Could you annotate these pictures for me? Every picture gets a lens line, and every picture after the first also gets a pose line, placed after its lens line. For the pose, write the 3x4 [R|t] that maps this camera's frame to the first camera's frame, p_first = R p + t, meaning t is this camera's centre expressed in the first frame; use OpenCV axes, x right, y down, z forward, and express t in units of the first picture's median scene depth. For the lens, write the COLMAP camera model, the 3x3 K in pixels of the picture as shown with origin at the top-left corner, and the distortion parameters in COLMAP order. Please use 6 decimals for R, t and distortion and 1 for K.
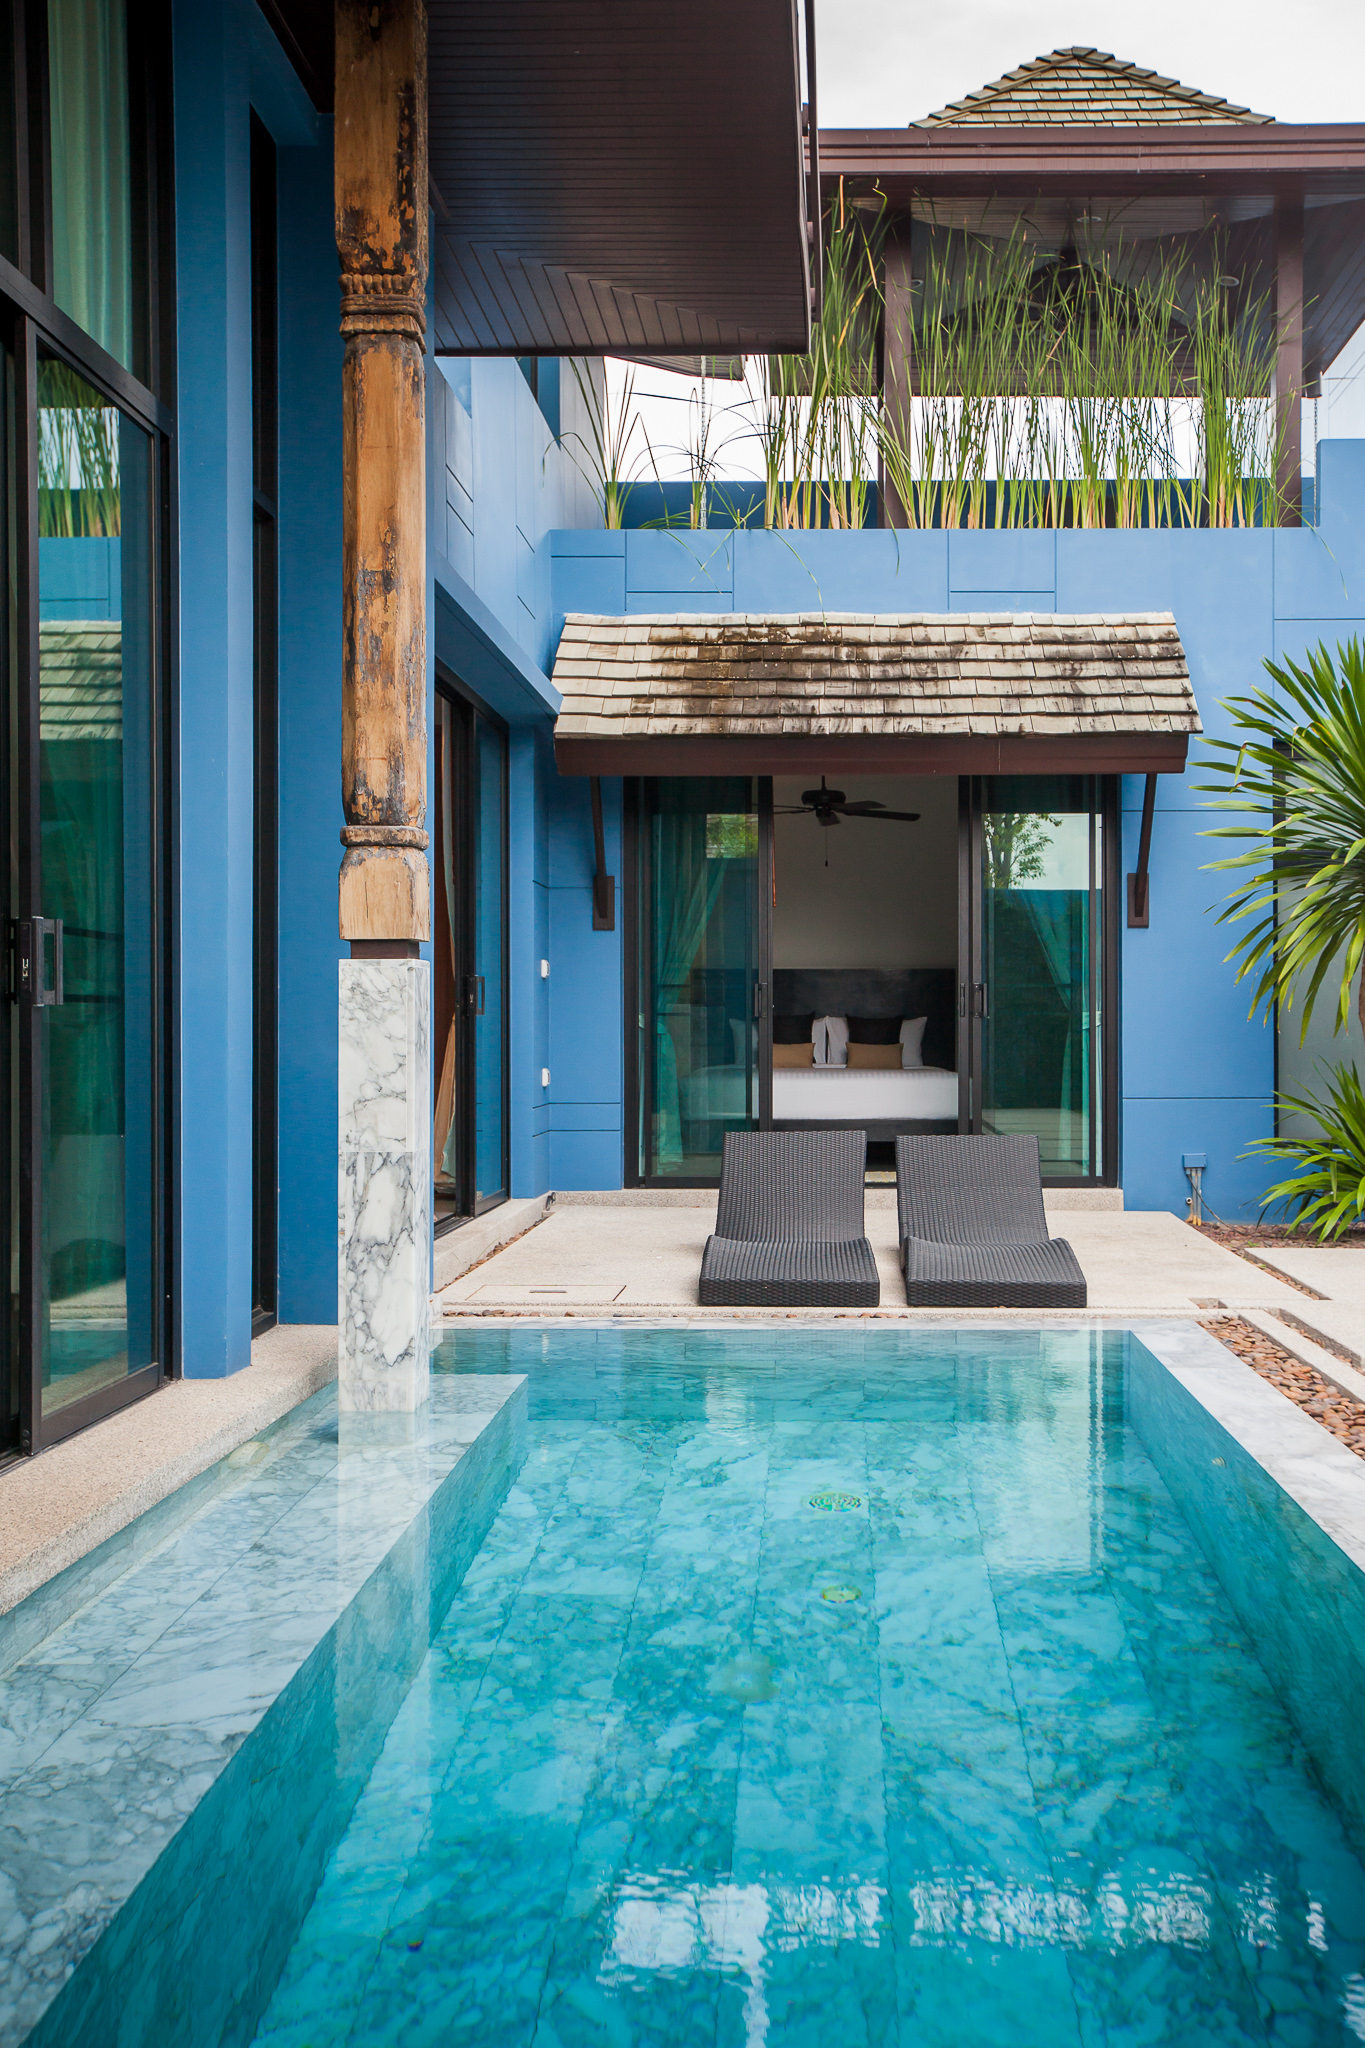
lens RADIAL K [[2037.5, 0, 787.9], [0, 2037.5, 953.5], [0, 0, 1]] dist [0.094457, 0.000000]
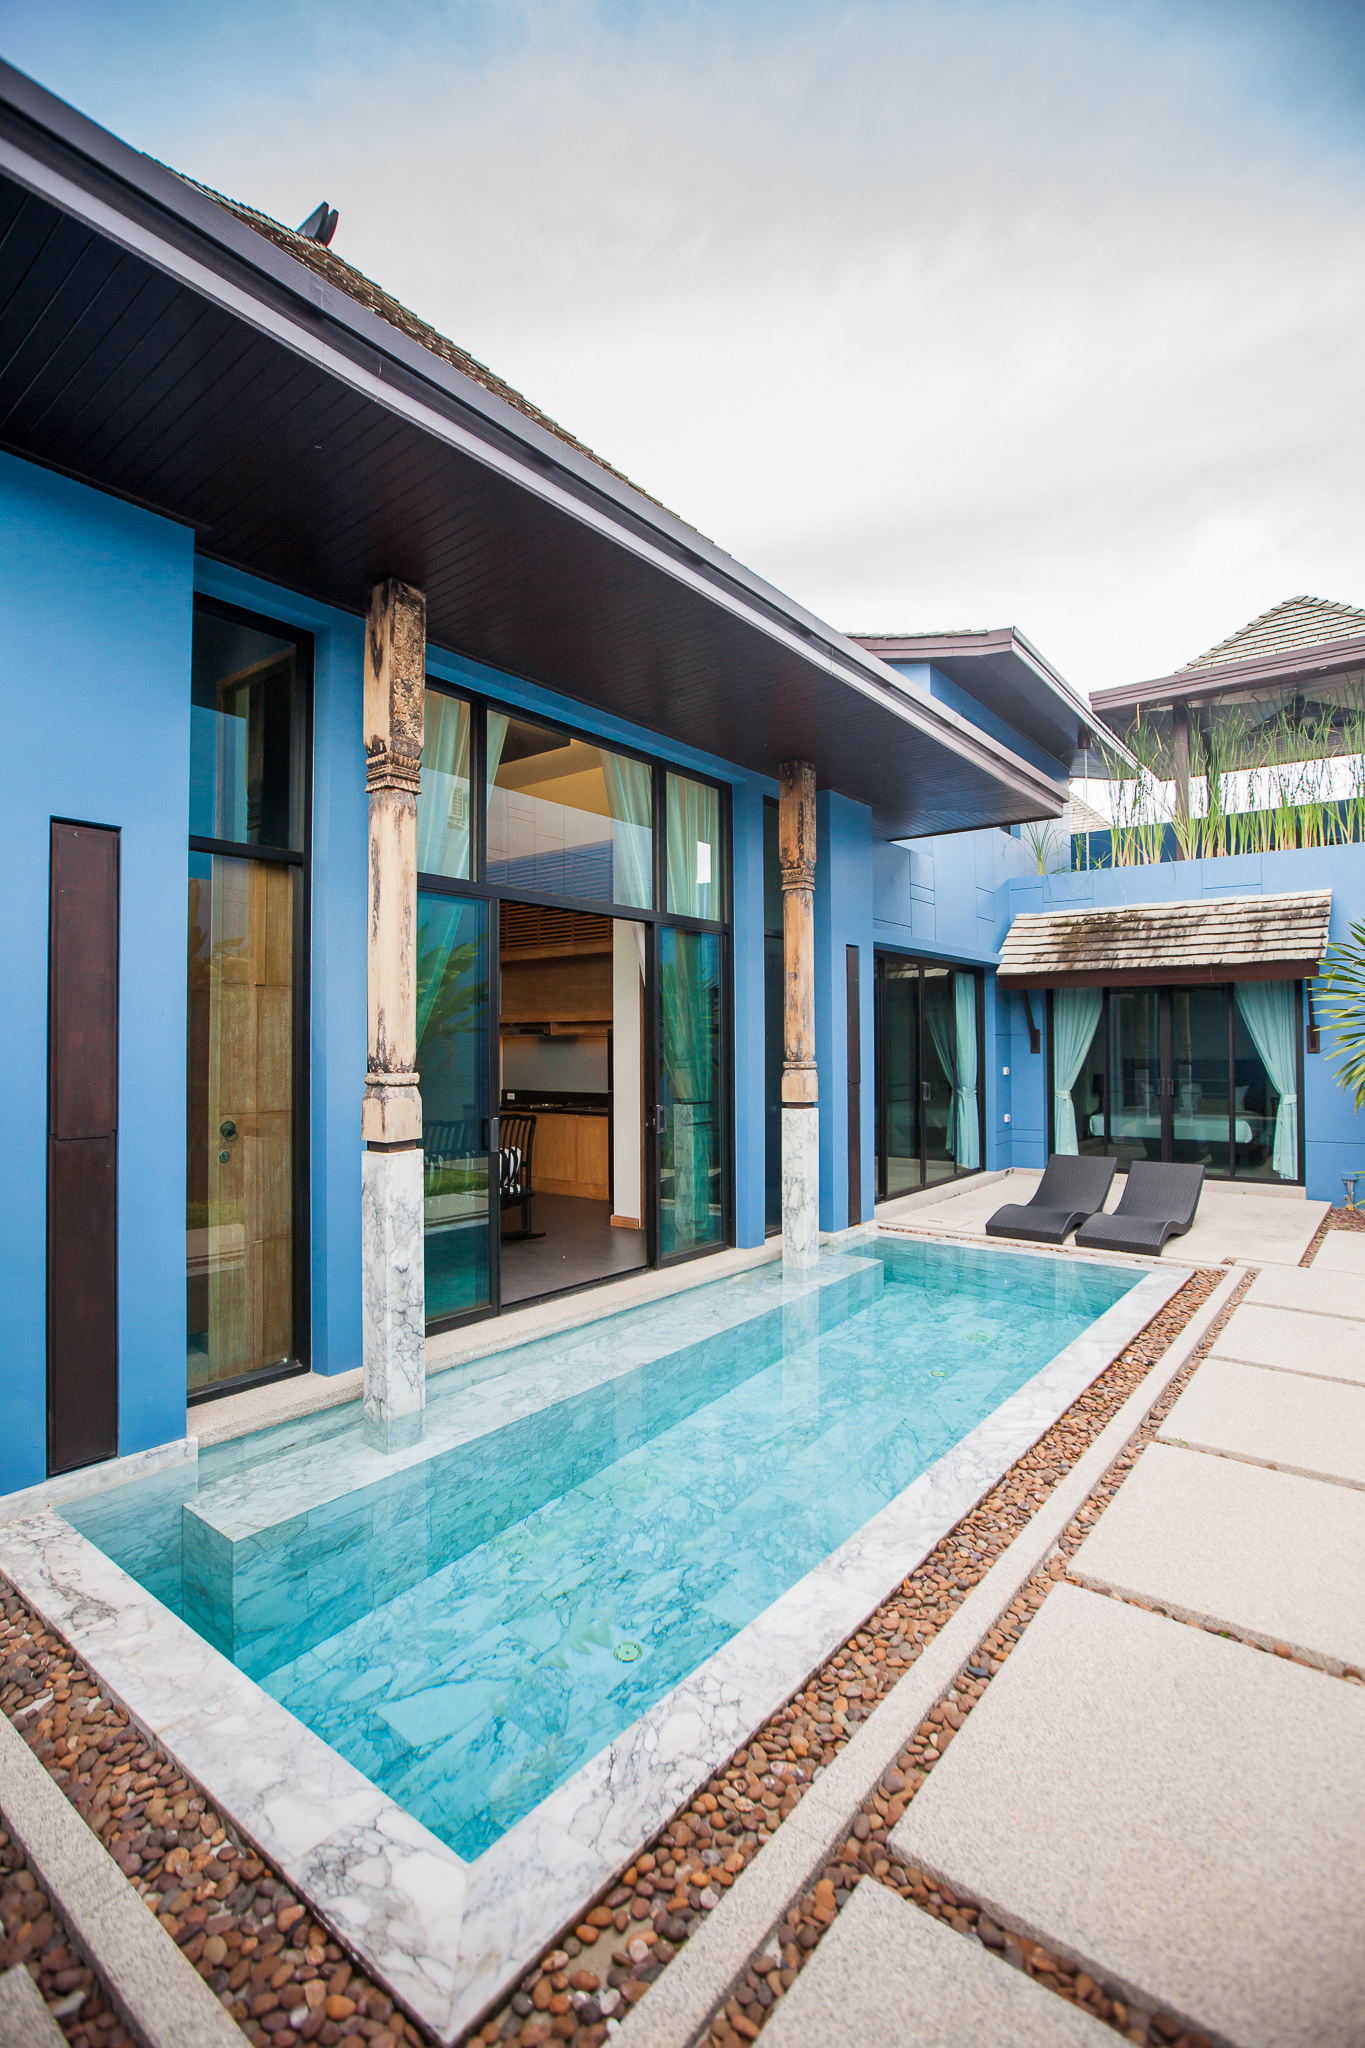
lens RADIAL K [[945.8, 0, 672.4], [0, 945.8, 1019.2], [0, 0, 1]] dist [-0.028523, 0.011989]
pose [[0.802155, -0.020862, -0.596751, 0.223761], [0.024909, 0.999689, -0.001465, -0.061515], [0.596596, -0.013689, 0.802425, -0.080543]]
